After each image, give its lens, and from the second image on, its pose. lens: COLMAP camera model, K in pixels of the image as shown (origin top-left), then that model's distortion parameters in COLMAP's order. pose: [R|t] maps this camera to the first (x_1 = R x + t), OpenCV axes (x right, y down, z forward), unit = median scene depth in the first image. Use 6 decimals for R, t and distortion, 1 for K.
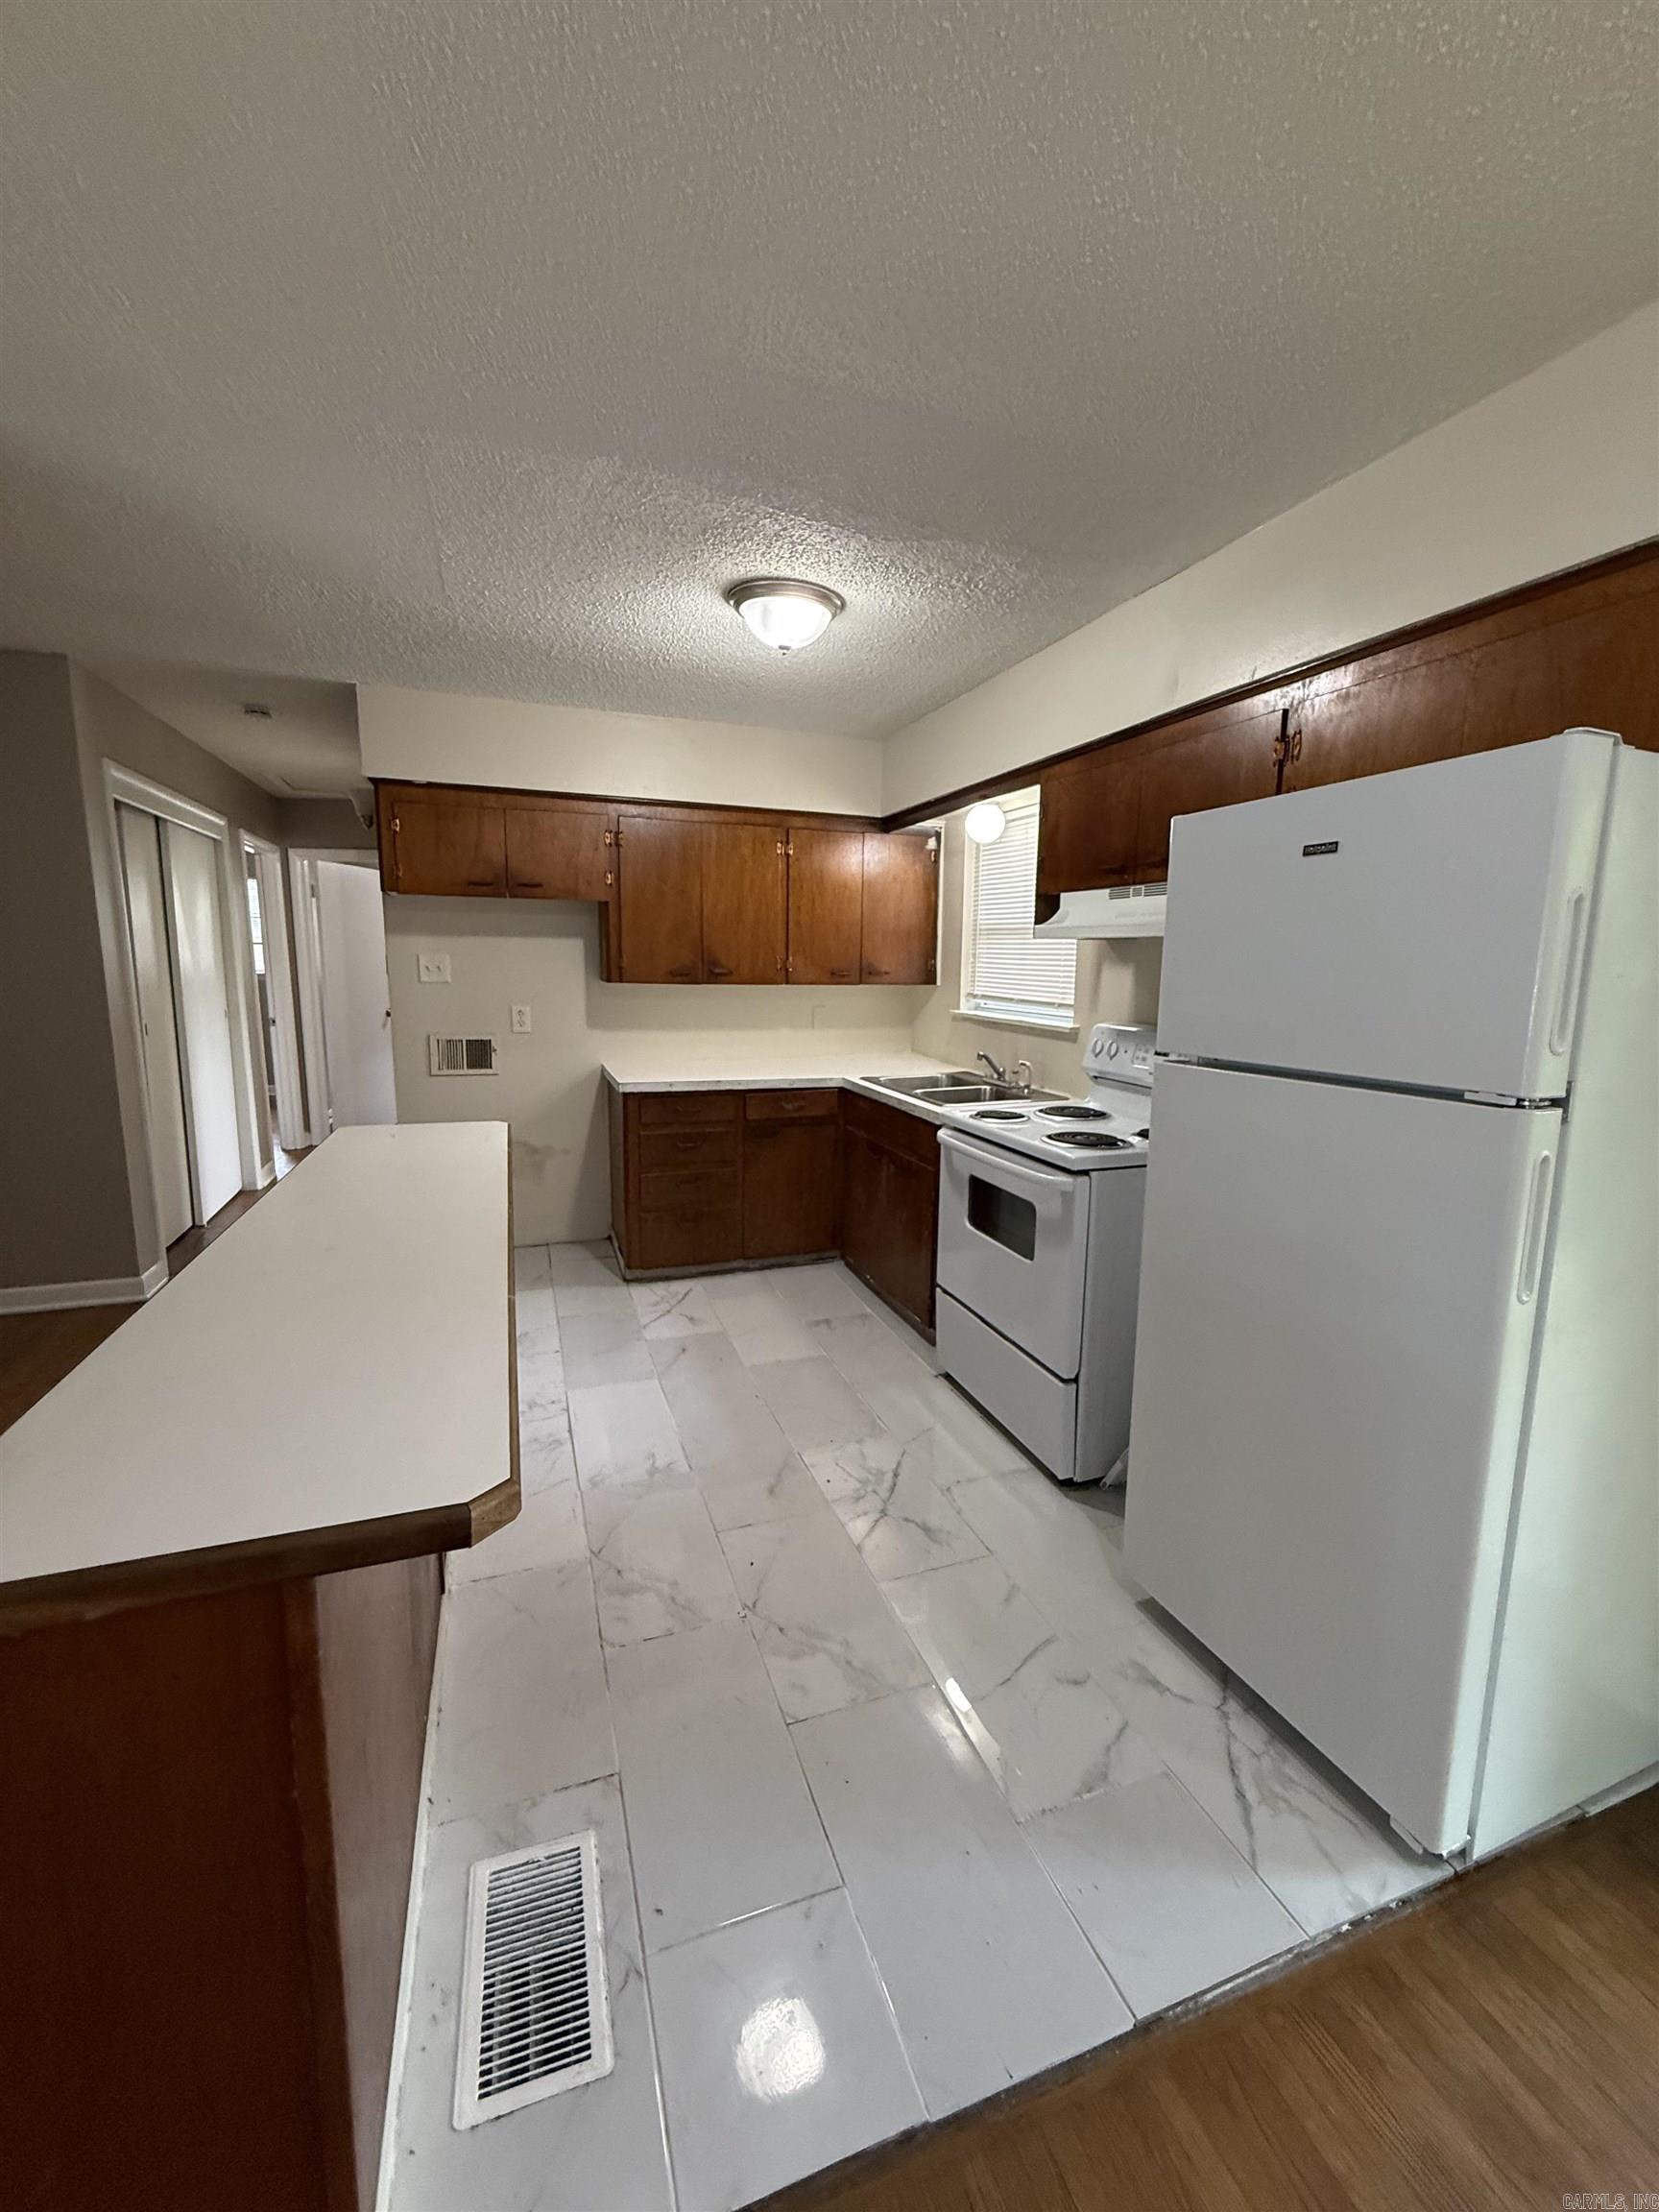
lens RADIAL K [[889.1, 0, 825.6], [0, 889.1, 1102.0], [0, 0, 1]] dist [0.002710, 0.000184]
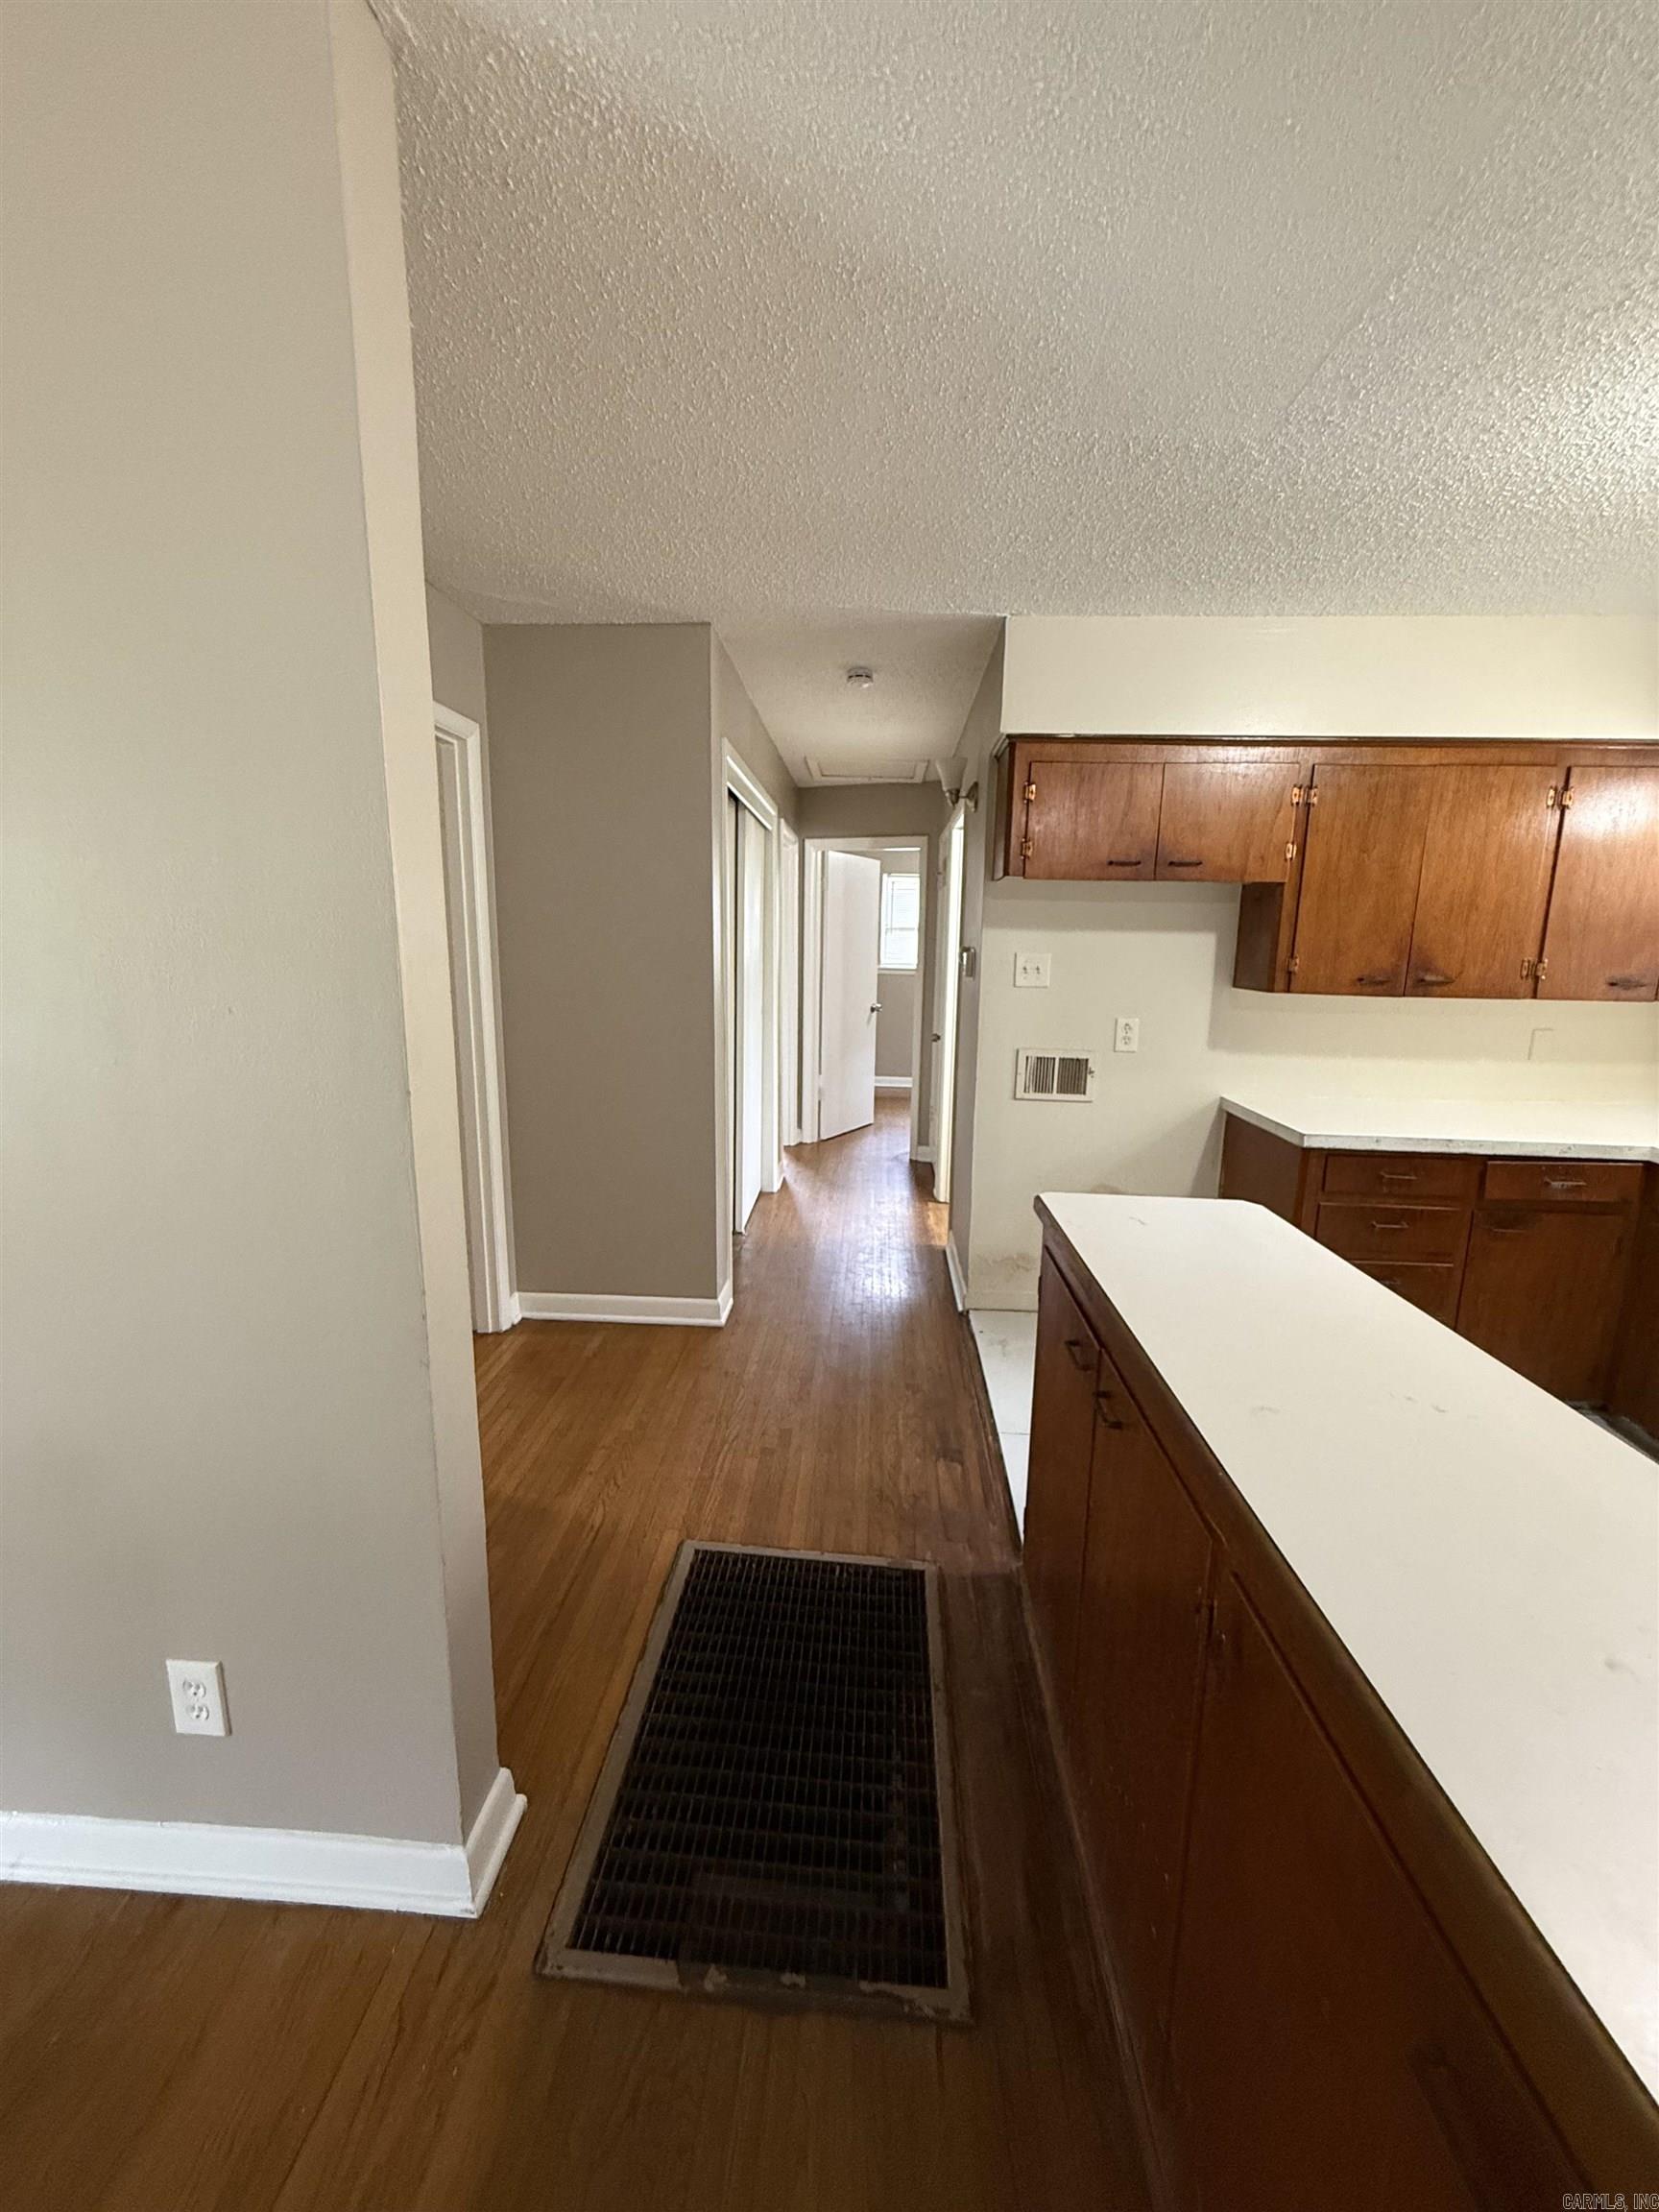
lens RADIAL K [[889.1, 0, 819.2], [0, 889.1, 1109.2], [0, 0, 1]] dist [0.002710, 0.000184]
pose [[0.917730, 0.075483, -0.389967, -0.285984], [-0.067622, 0.997136, 0.033871, -0.035735], [0.391406, -0.004714, 0.920206, 0.163816]]
